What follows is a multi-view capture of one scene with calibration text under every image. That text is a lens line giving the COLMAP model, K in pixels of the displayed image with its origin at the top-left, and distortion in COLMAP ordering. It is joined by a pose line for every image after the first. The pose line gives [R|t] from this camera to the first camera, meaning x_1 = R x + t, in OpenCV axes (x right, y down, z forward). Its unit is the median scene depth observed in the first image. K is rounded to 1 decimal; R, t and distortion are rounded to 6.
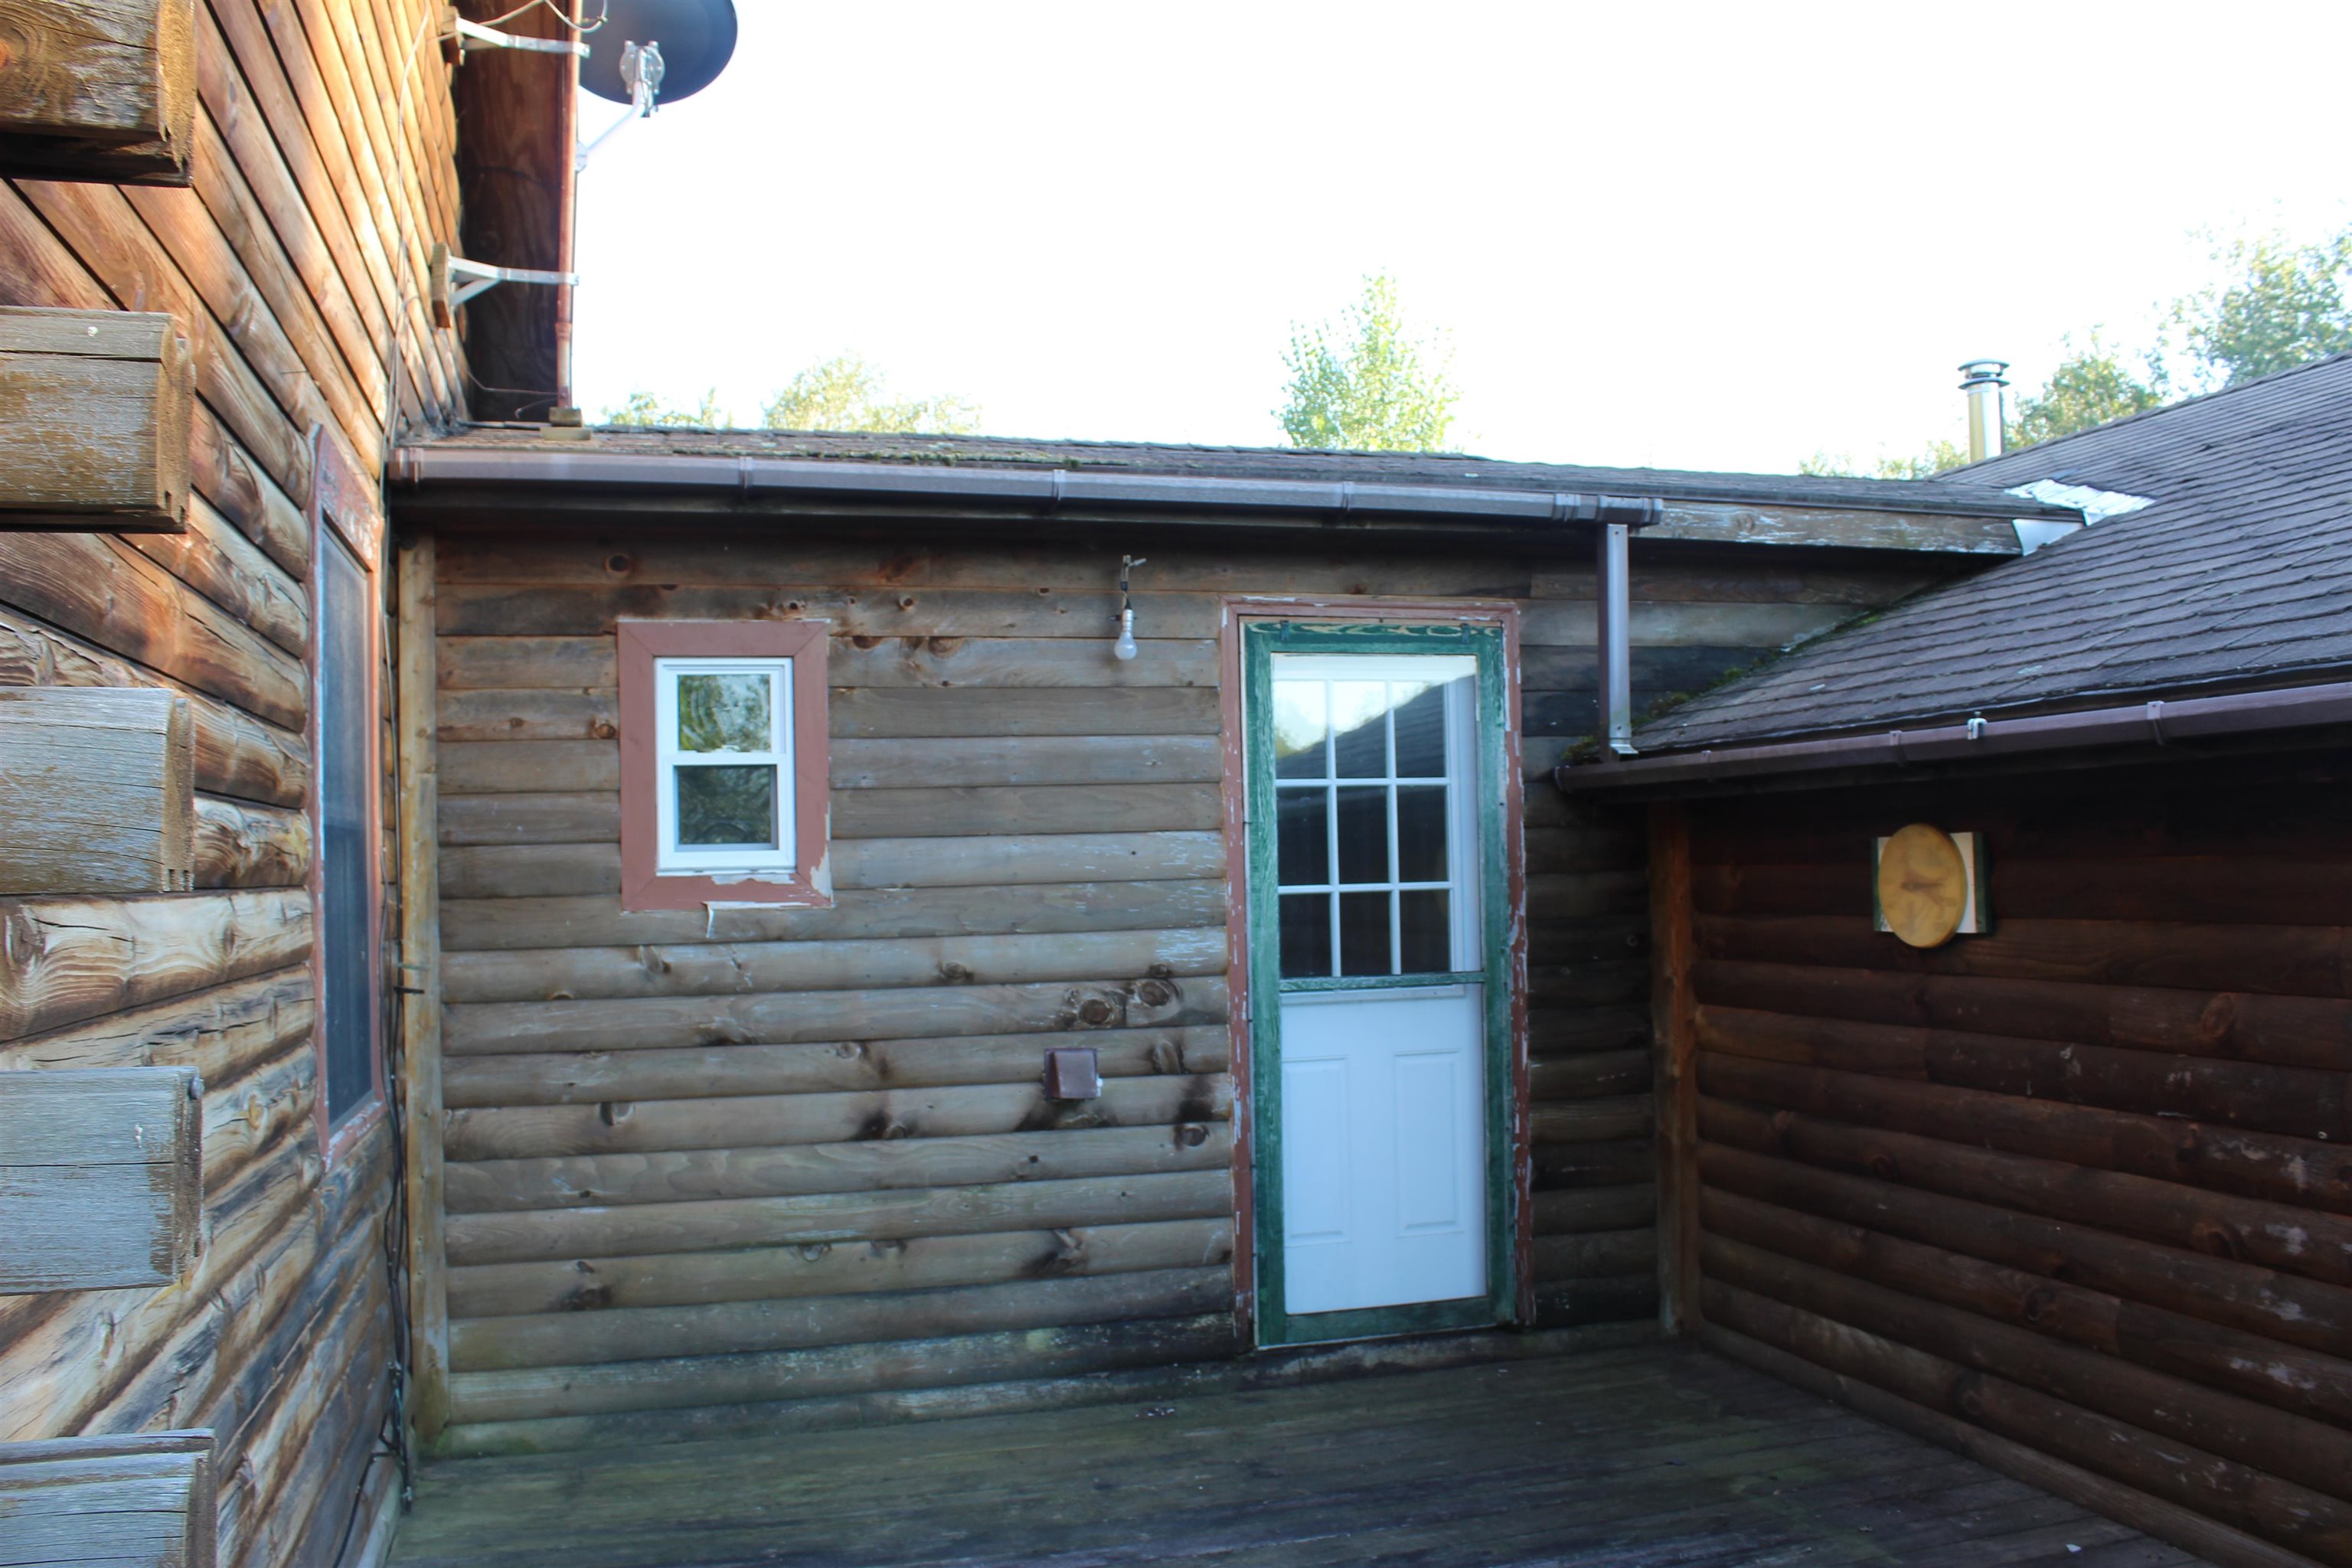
lens RADIAL K [[1966.9, 0, 1179.5], [0, 1966.9, 784.3], [0, 0, 1]] dist [-0.157688, 0.127125]
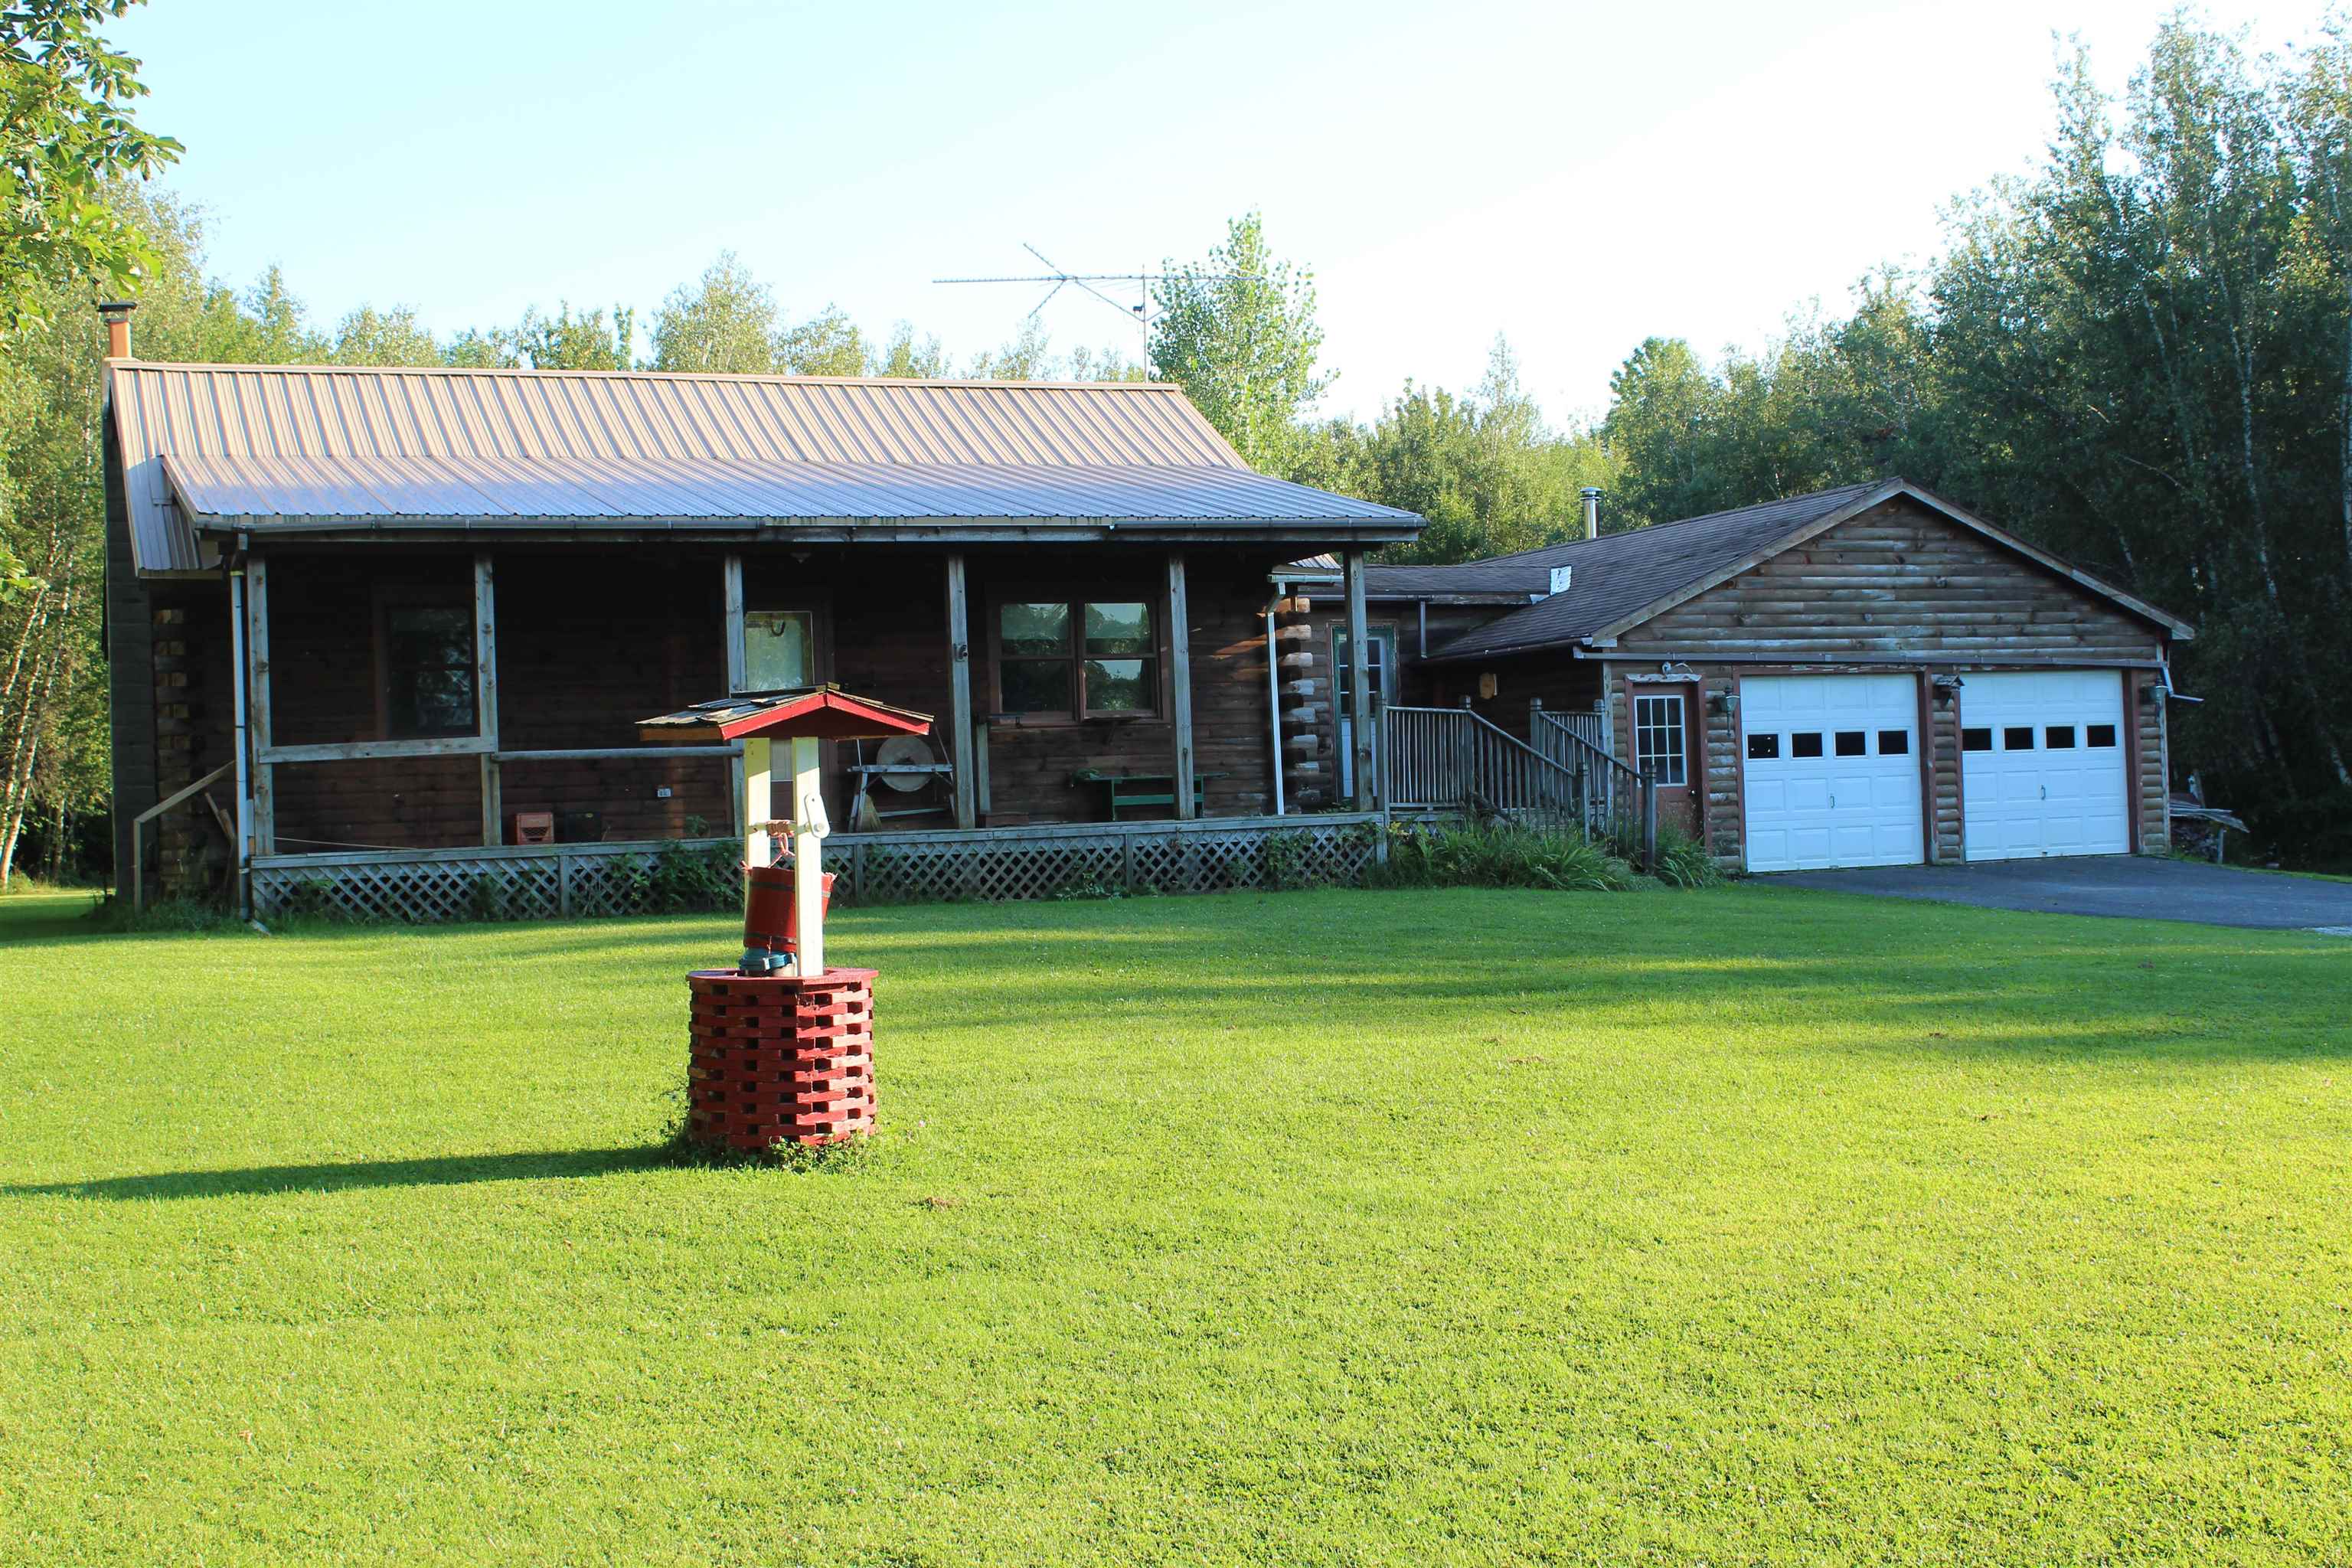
lens RADIAL K [[2869.9, 0, 1160.5], [0, 2869.9, 821.5], [0, 0, 1]] dist [-0.057343, 0.000000]
pose [[0.994535, -0.015053, 0.103310, -0.939984], [0.011248, 0.999240, 0.037309, 0.095611], [-0.103793, -0.035943, 0.993949, -4.887216]]
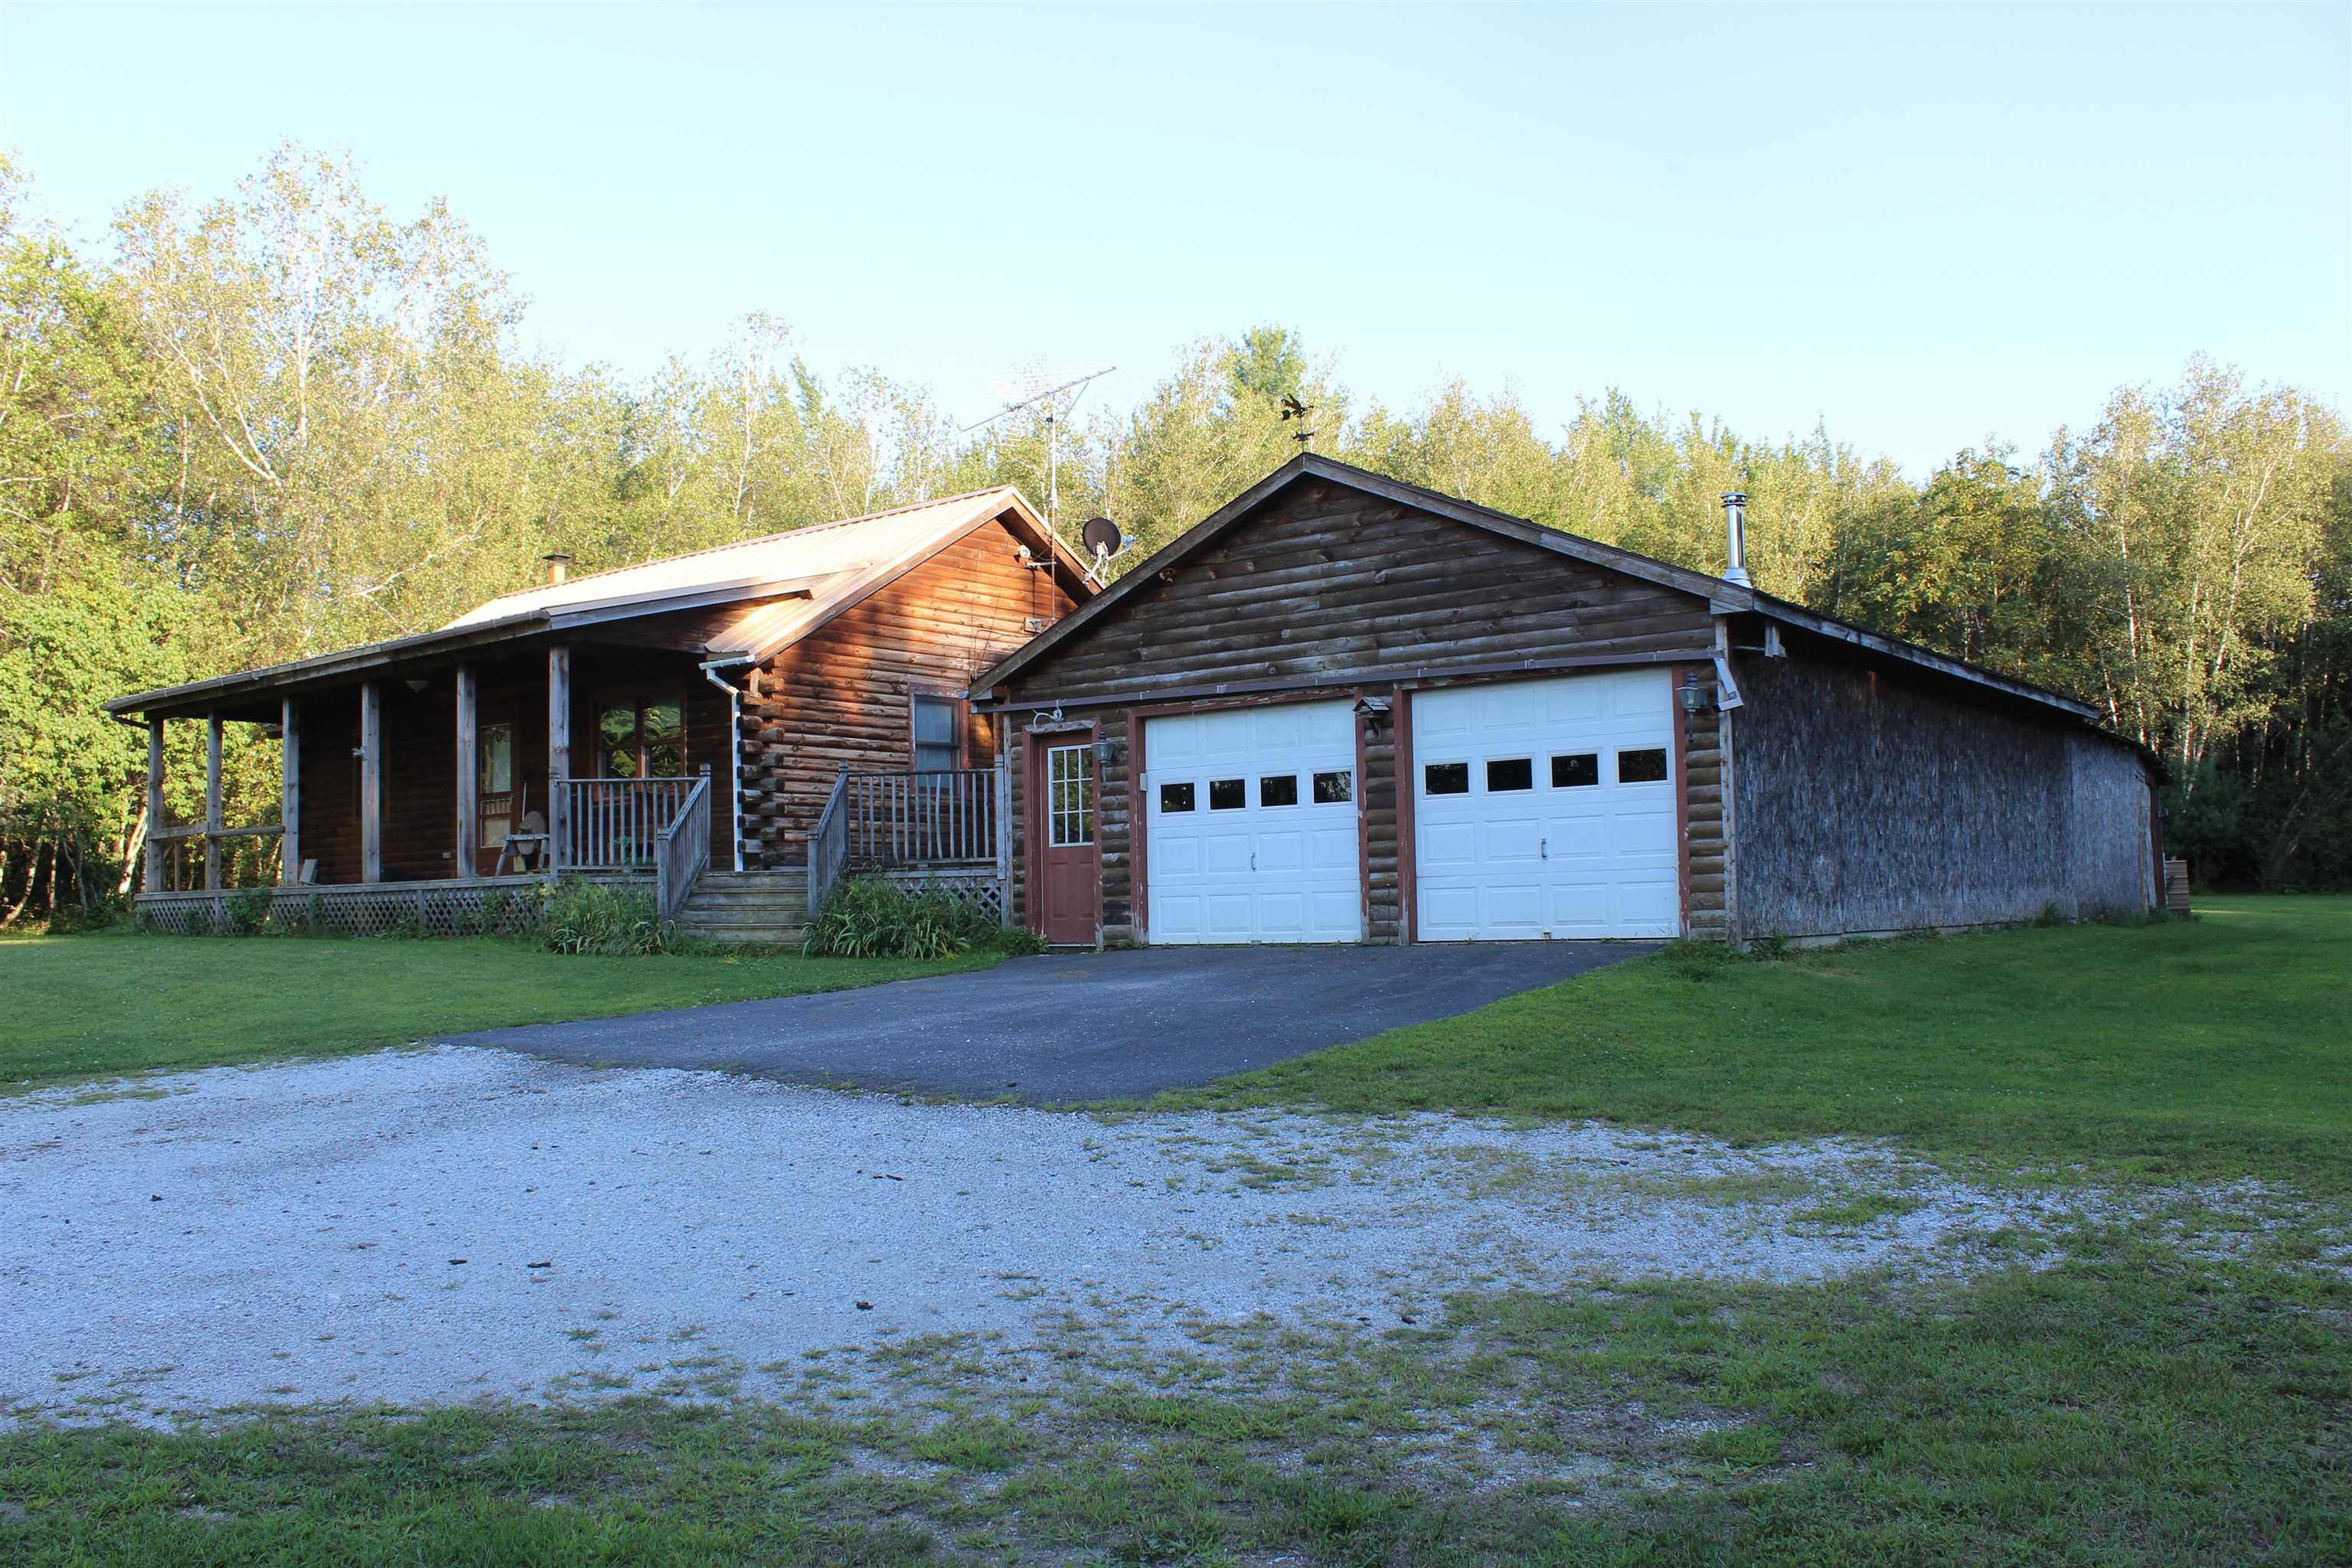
lens RADIAL K [[1966.9, 0, 1167.2], [0, 1966.9, 792.6], [0, 0, 1]] dist [-0.157688, 0.127125]
pose [[0.575588, -0.038337, -0.816841, 3.479425], [0.043088, 0.998935, -0.016521, 0.215527], [0.816604, -0.025686, 0.576627, -1.362686]]
